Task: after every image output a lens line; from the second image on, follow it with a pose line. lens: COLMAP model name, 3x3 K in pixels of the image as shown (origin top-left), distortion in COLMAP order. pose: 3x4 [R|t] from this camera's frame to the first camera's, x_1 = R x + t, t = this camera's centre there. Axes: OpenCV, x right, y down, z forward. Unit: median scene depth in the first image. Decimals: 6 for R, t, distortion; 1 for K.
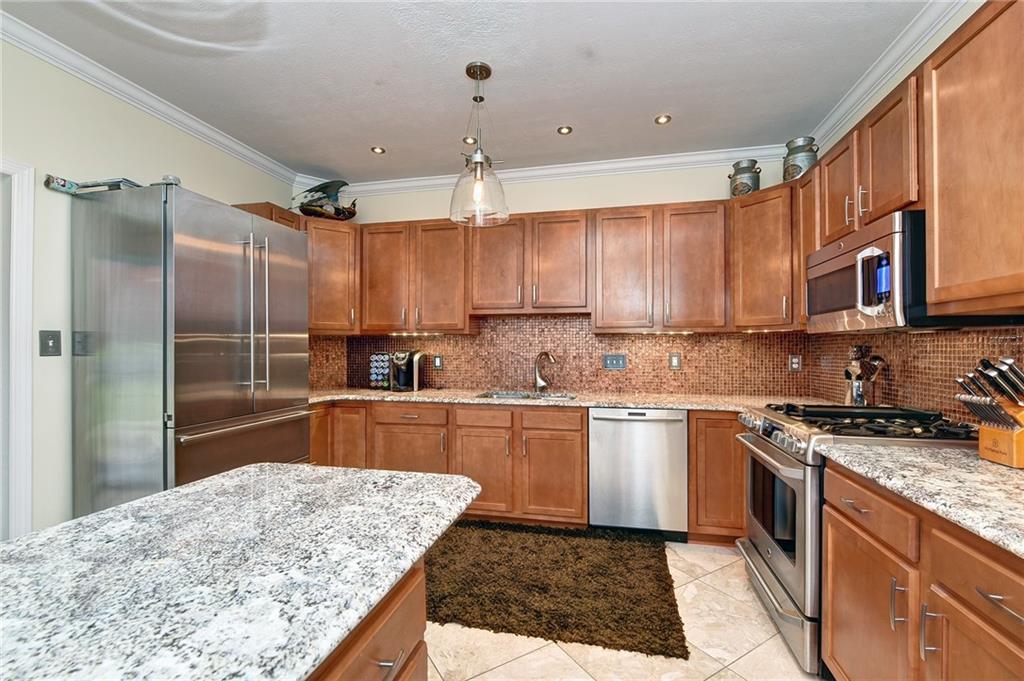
lens RADIAL K [[411.0, 0, 525.3], [0, 411.0, 347.6], [0, 0, 1]] dist [-0.010641, 0.000060]
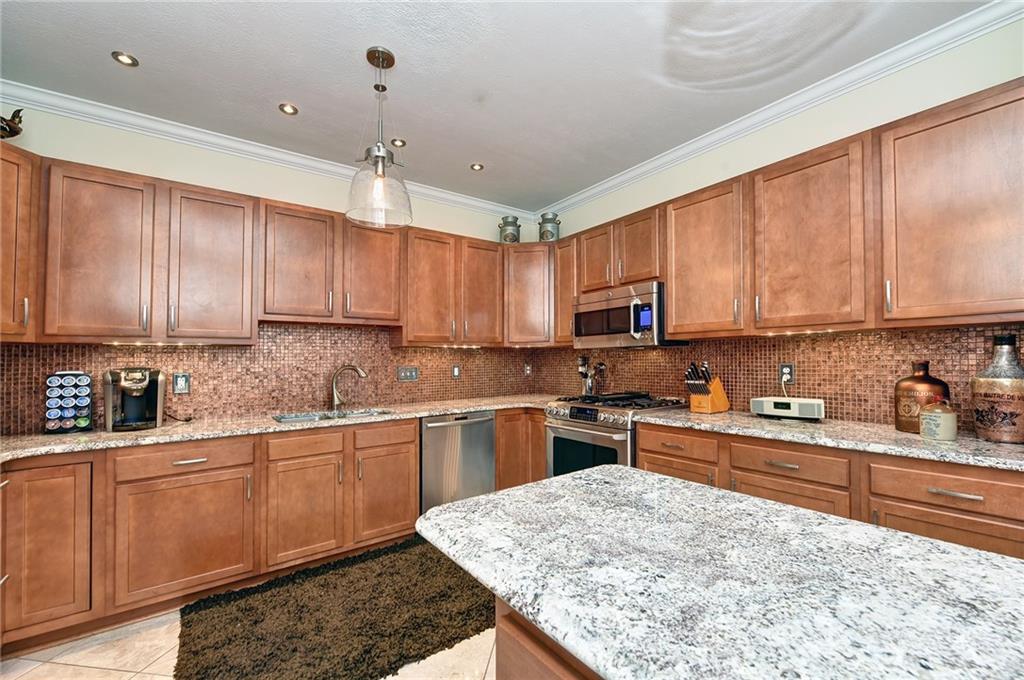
lens RADIAL K [[411.0, 0, 487.1], [0, 411.0, 356.2], [0, 0, 1]] dist [-0.010641, 0.000060]
pose [[0.681491, -0.003495, 0.731818, -0.649552], [0.013053, 0.999888, -0.007380, 0.000243], [-0.731710, 0.014582, 0.681460, 0.222841]]
